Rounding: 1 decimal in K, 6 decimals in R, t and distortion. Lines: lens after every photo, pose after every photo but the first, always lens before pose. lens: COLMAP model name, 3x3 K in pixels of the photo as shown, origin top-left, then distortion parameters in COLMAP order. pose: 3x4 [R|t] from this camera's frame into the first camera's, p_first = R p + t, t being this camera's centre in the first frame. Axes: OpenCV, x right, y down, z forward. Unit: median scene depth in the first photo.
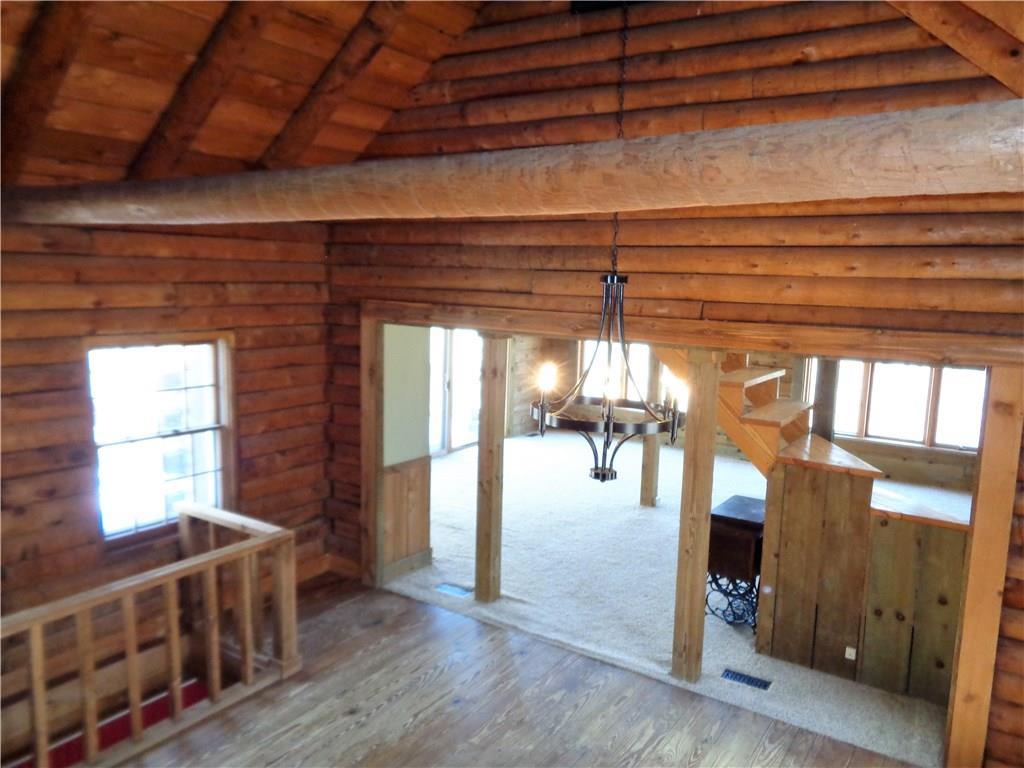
lens RADIAL K [[769.9, 0, 510.8], [0, 769.9, 384.0], [0, 0, 1]] dist [-0.002633, 0.014601]
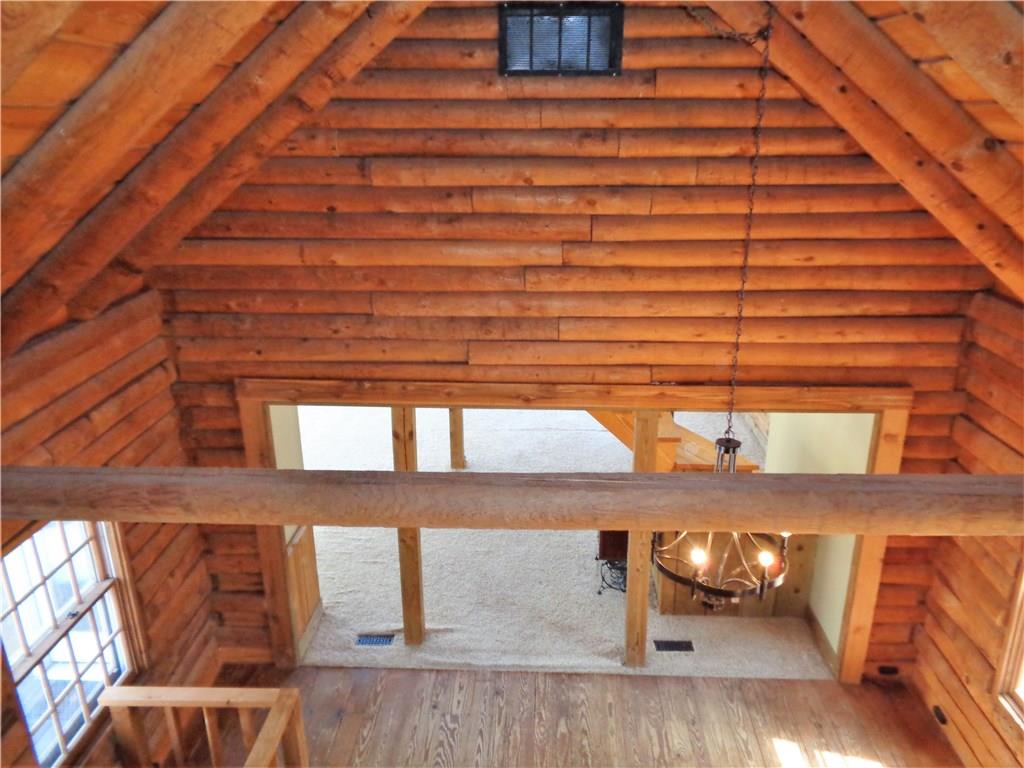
lens RADIAL K [[769.9, 0, 511.5], [0, 769.9, 384.8], [0, 0, 1]] dist [-0.002633, 0.014601]
pose [[0.854906, -0.203796, 0.477078, -0.394882], [0.101301, 0.967484, 0.231760, -0.312637], [-0.508797, -0.149804, 0.847752, 0.147130]]
